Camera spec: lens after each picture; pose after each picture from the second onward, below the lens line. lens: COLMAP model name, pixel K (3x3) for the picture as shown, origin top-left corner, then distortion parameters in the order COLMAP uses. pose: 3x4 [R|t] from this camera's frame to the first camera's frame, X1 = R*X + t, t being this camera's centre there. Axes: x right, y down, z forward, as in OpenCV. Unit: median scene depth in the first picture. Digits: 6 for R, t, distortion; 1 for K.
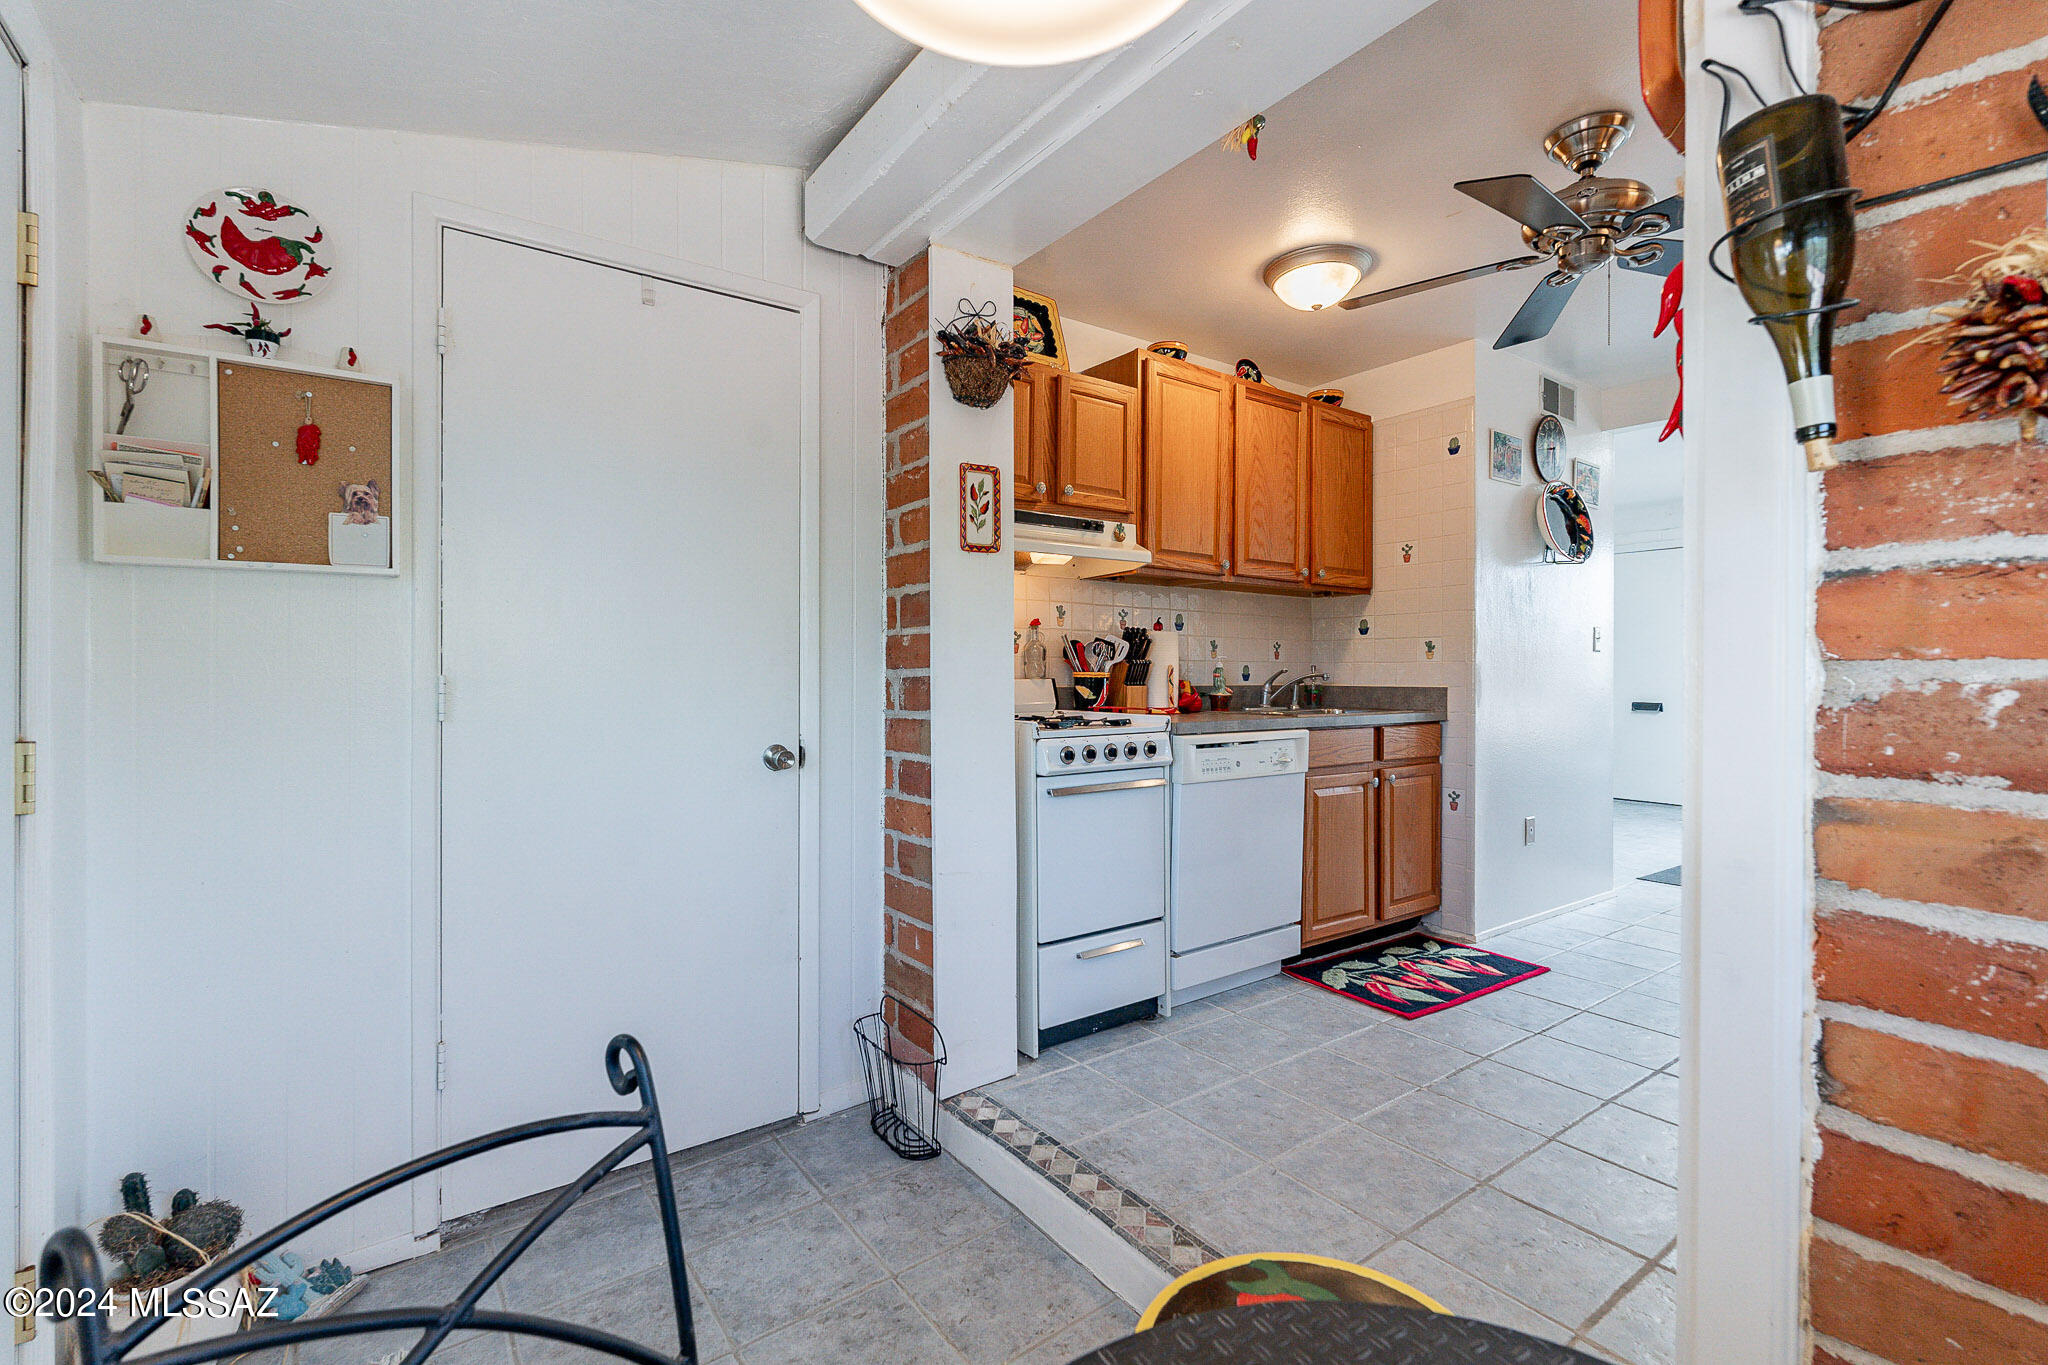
lens RADIAL K [[903.6, 0, 1030.0], [0, 903.6, 669.8], [0, 0, 1]] dist [-0.006300, 0.001843]
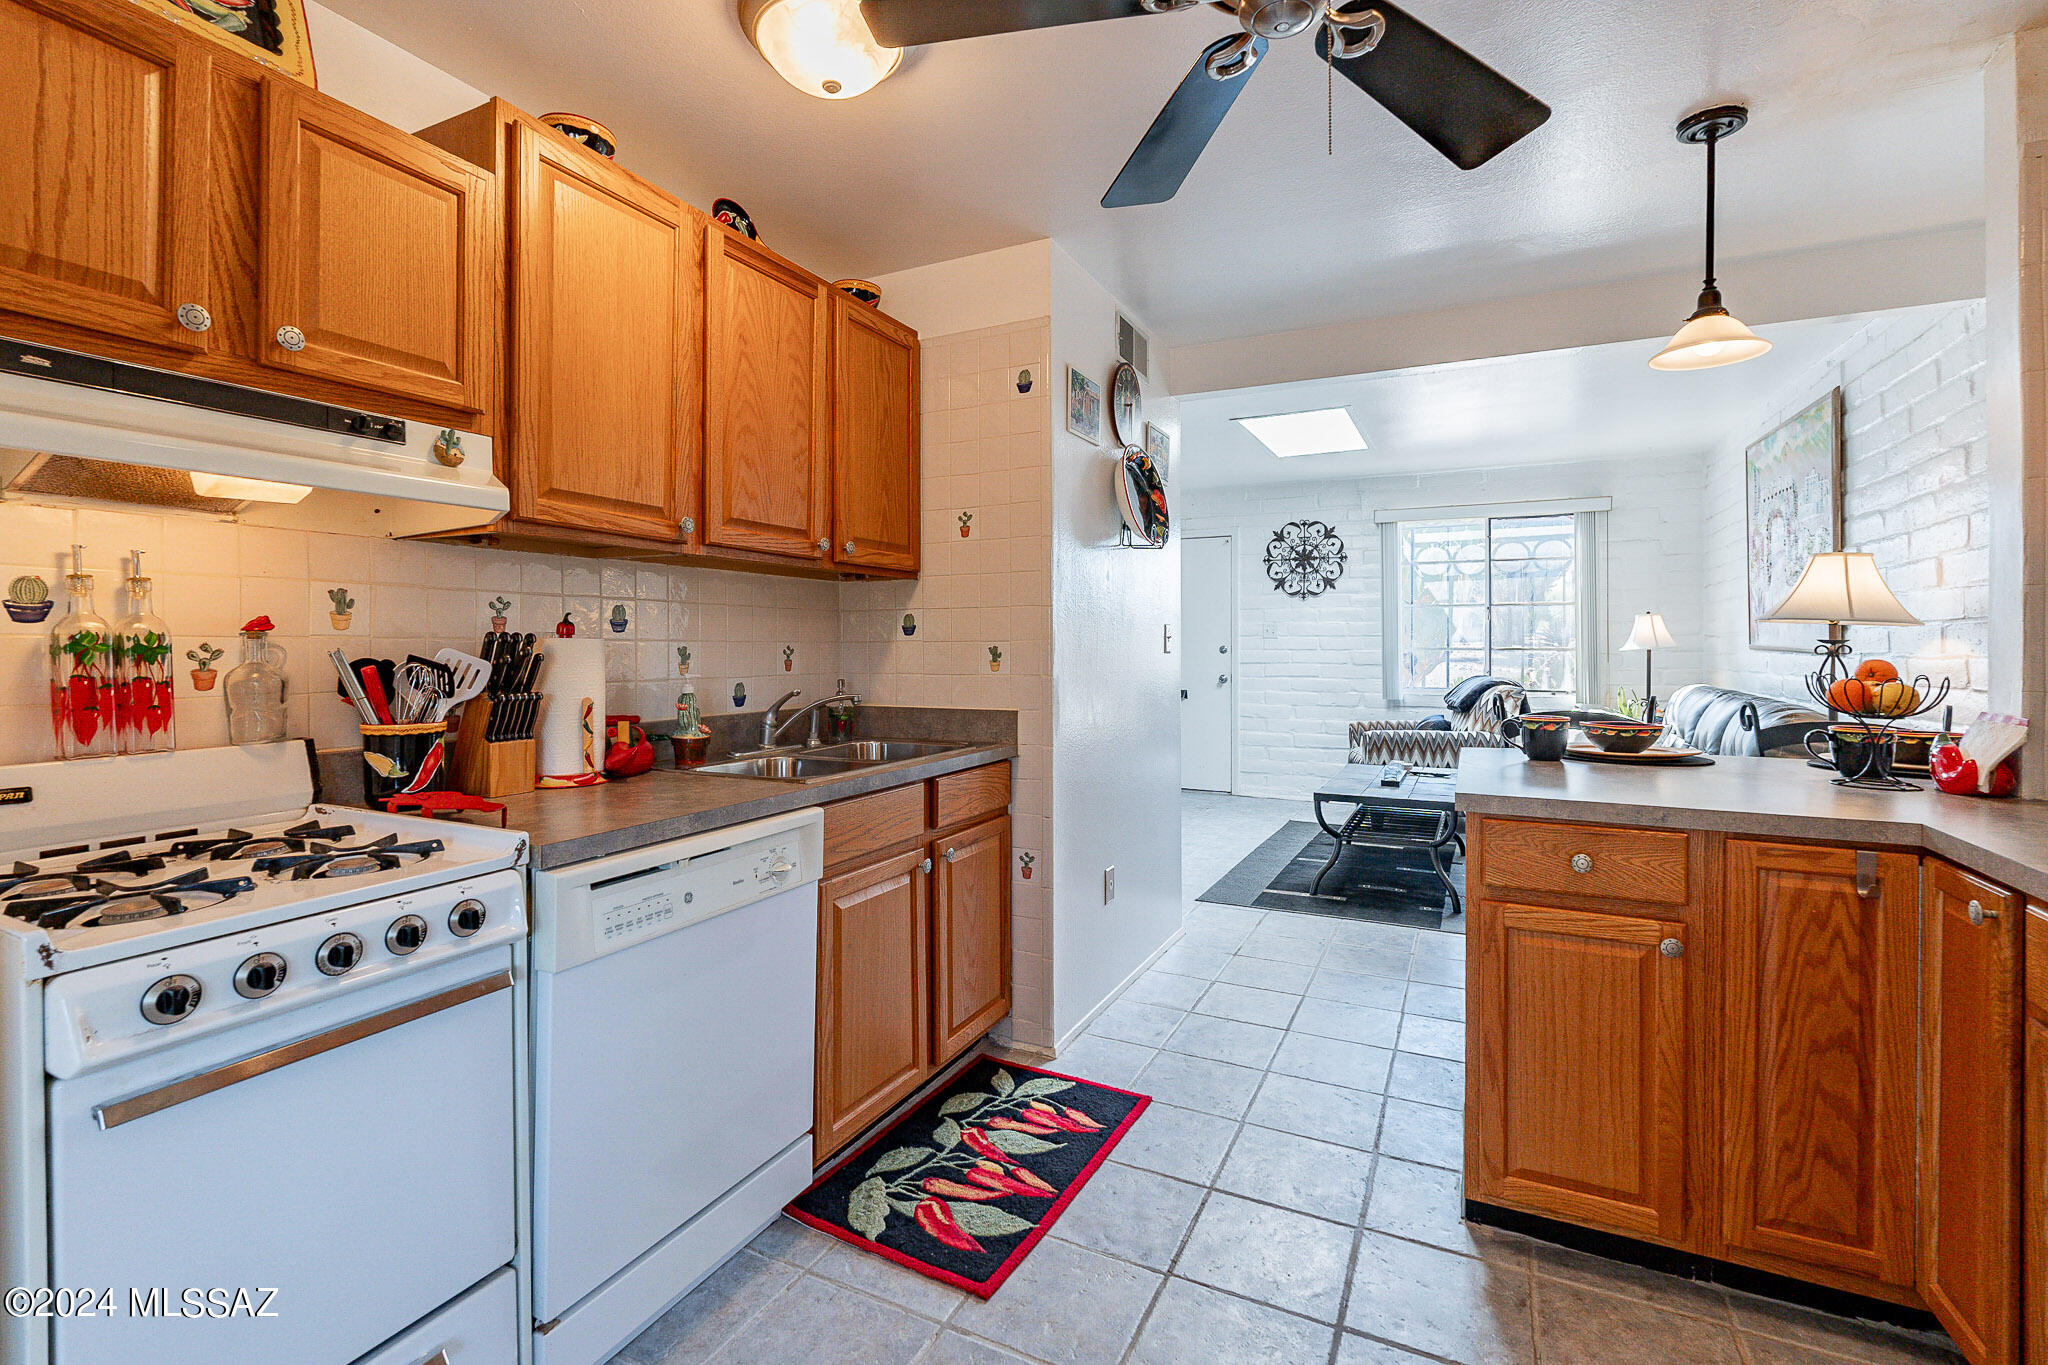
lens RADIAL K [[903.6, 0, 1014.7], [0, 903.6, 640.5], [0, 0, 1]] dist [-0.006300, 0.001843]
pose [[0.890873, -0.003365, 0.454239, 0.141279], [0.004280, 0.999990, -0.000984, -0.040691], [-0.454232, 0.002821, 0.890879, 0.385546]]
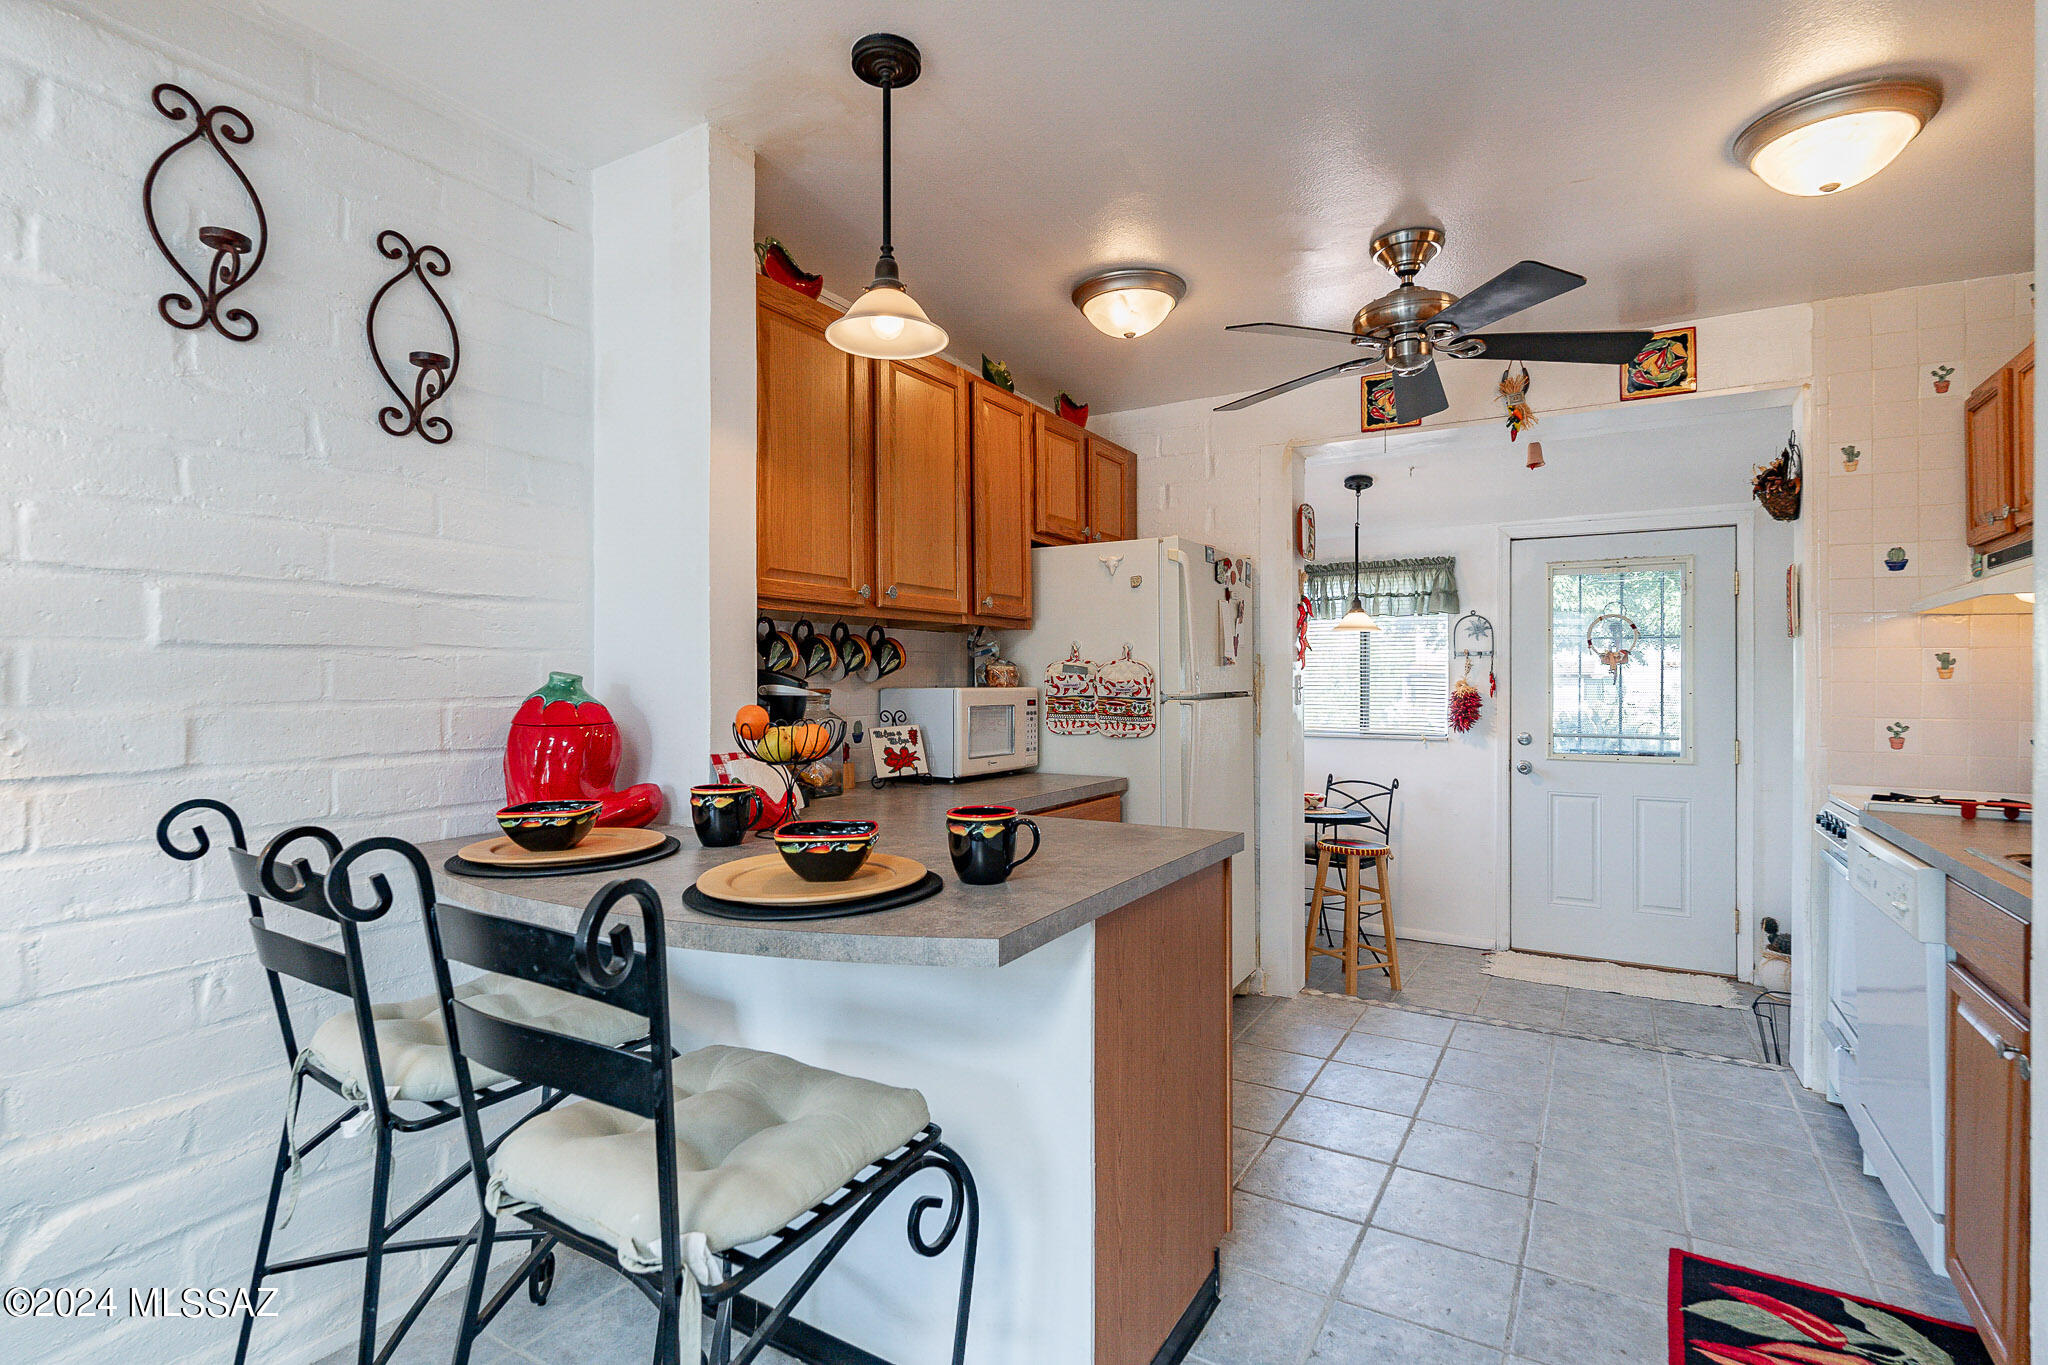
lens RADIAL K [[986.4, 0, 1023.6], [0, 986.4, 676.6], [0, 0, 1]] dist [-0.000378, -0.001750]
pose [[-0.920246, -0.008491, -0.391249, 0.995772], [-0.006847, 0.999961, -0.005595, -0.041937], [0.391281, -0.002470, -0.920268, 1.264781]]
